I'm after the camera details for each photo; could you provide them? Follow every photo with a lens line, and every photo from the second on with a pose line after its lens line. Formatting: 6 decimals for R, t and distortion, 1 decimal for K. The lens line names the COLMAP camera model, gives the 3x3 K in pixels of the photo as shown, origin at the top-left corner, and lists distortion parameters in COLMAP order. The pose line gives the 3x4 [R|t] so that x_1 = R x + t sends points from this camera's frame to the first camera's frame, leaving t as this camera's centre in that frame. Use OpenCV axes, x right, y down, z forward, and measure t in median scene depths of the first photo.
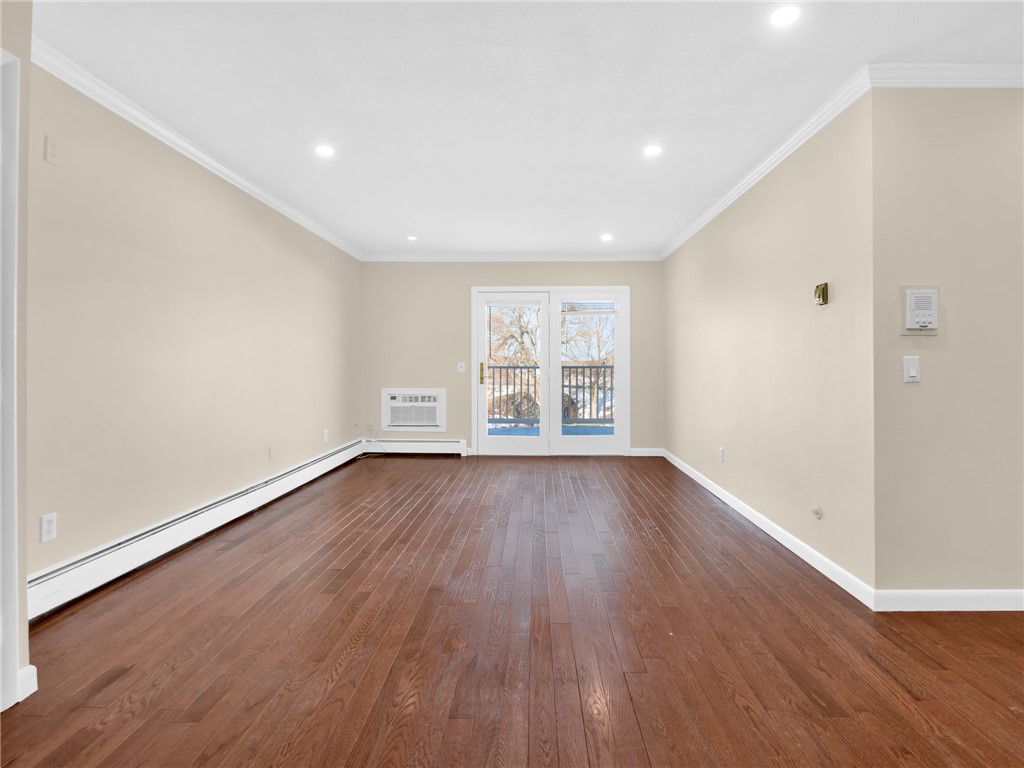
lens RADIAL K [[544.6, 0, 524.3], [0, 544.6, 359.9], [0, 0, 1]] dist [0.002081, -0.012075]
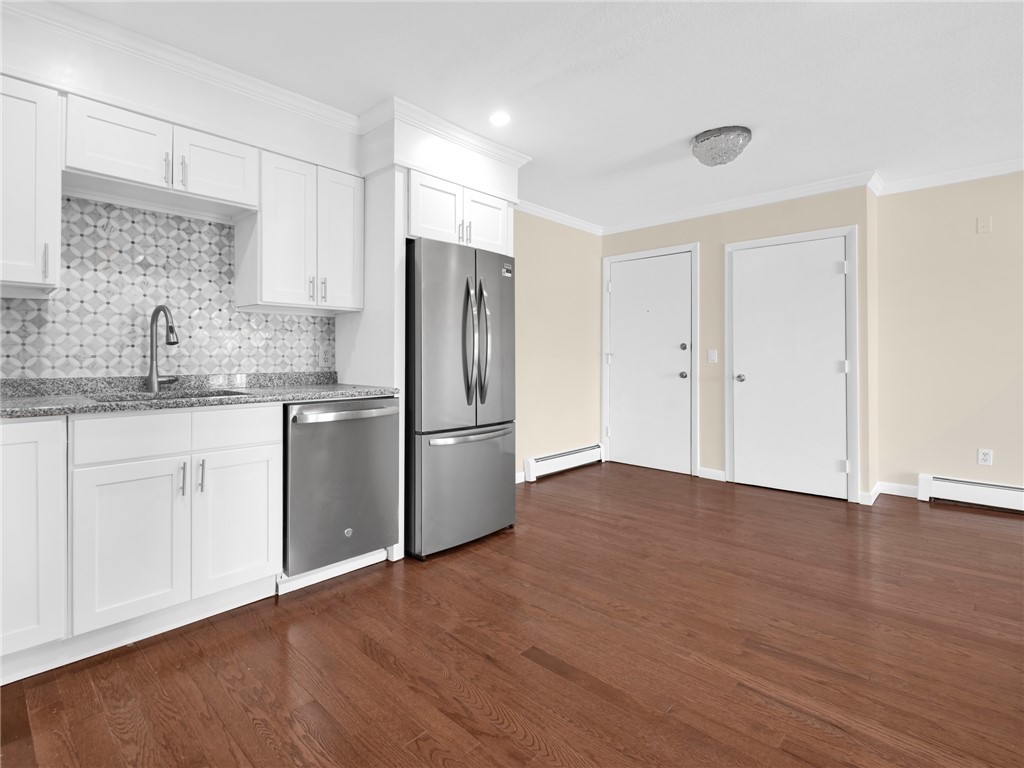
lens RADIAL K [[513.4, 0, 457.3], [0, 513.4, 354.3], [0, 0, 1]] dist [0.019402, -0.009281]
pose [[-0.705980, -0.004789, -0.708216, 0.489083], [0.004705, 0.999923, -0.011452, 0.003409], [0.708216, -0.011417, -0.705903, 0.358143]]
